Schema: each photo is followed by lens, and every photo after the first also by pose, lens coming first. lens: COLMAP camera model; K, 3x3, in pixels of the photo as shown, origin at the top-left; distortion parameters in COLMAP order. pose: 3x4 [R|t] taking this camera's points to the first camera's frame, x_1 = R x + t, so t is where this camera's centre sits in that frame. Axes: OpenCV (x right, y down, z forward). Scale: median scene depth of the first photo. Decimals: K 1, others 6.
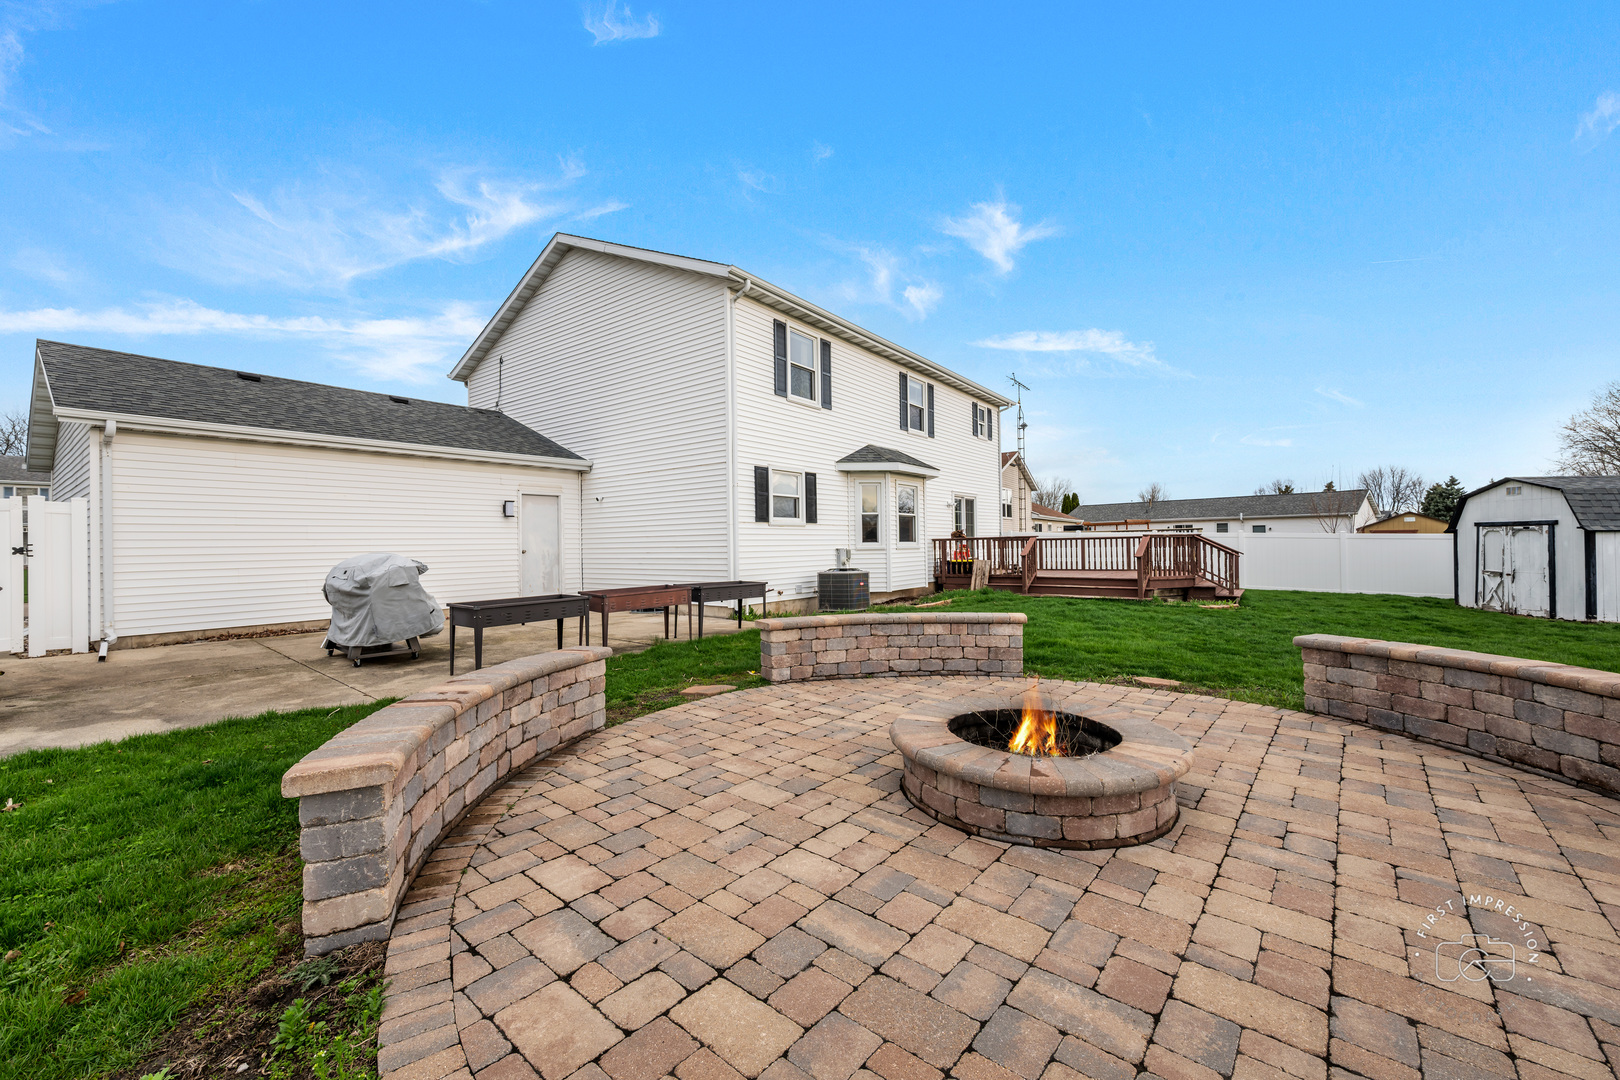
lens RADIAL K [[625.9, 0, 811.1], [0, 625.9, 536.1], [0, 0, 1]] dist [-0.002091, 0.000175]
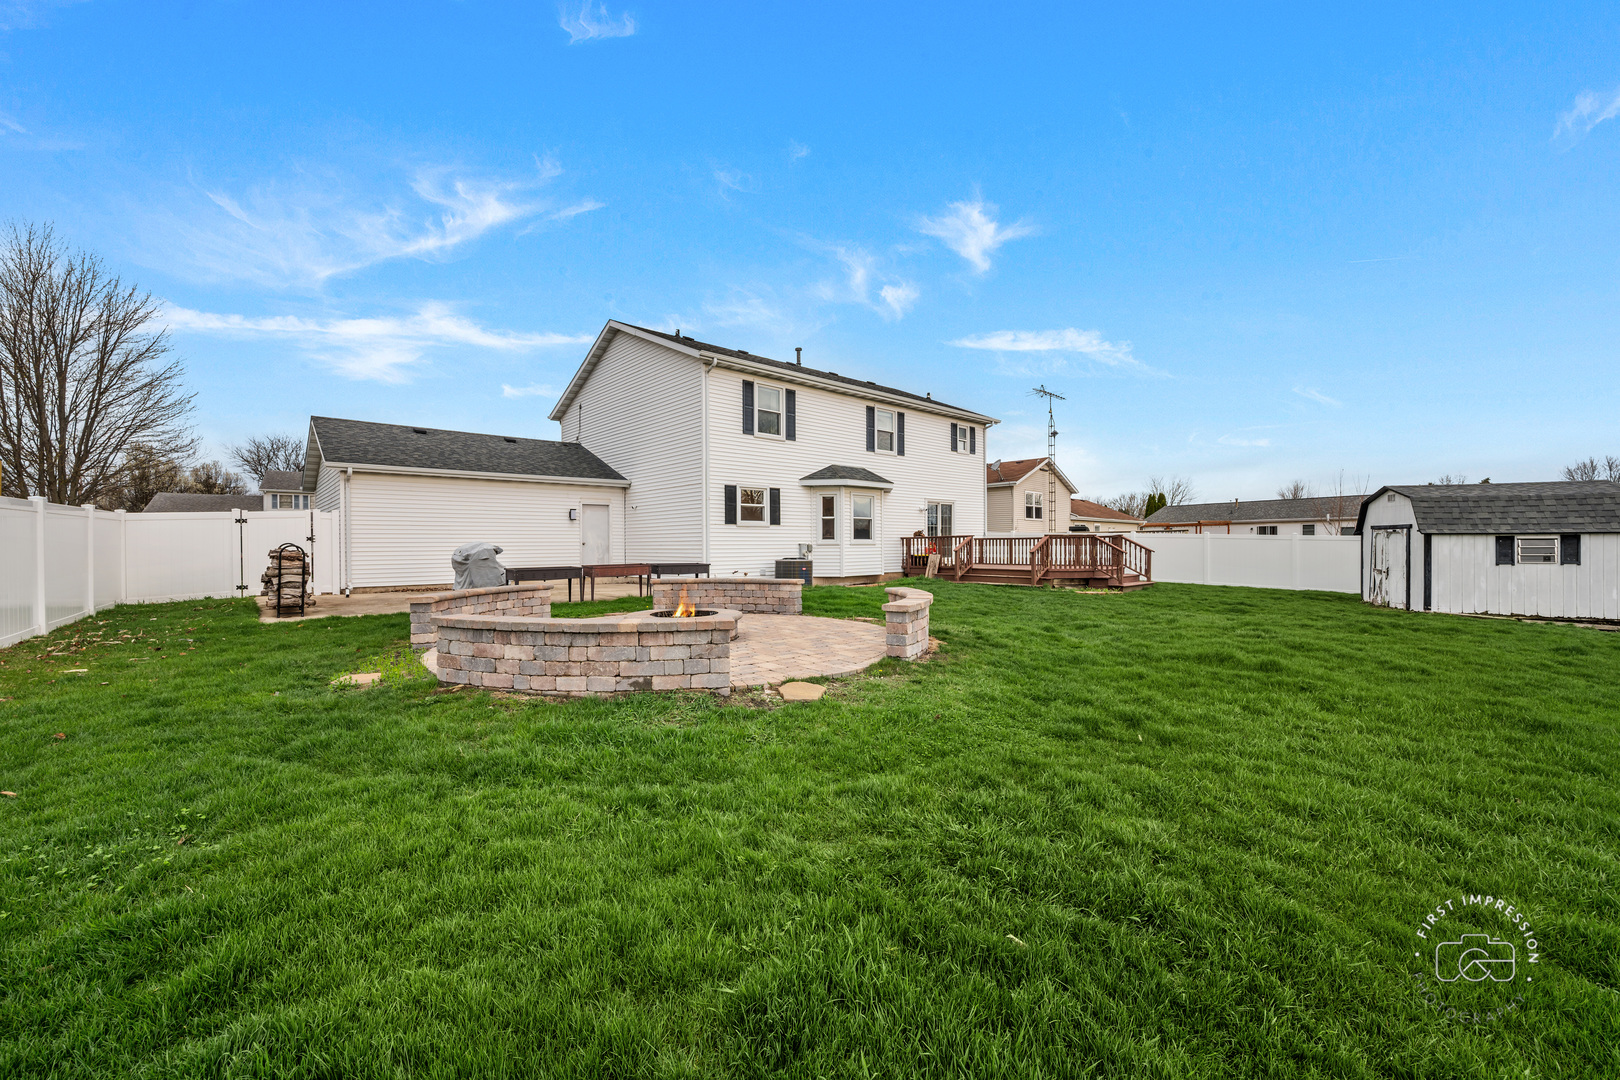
lens RADIAL K [[632.9, 0, 816.7], [0, 632.9, 541.7], [0, 0, 1]] dist [-0.001439, 0.000438]
pose [[0.981903, 0.008166, -0.189208, 0.332411], [-0.006298, 0.999925, 0.010473, 0.001195], [0.189279, -0.009092, 0.981881, -0.326696]]
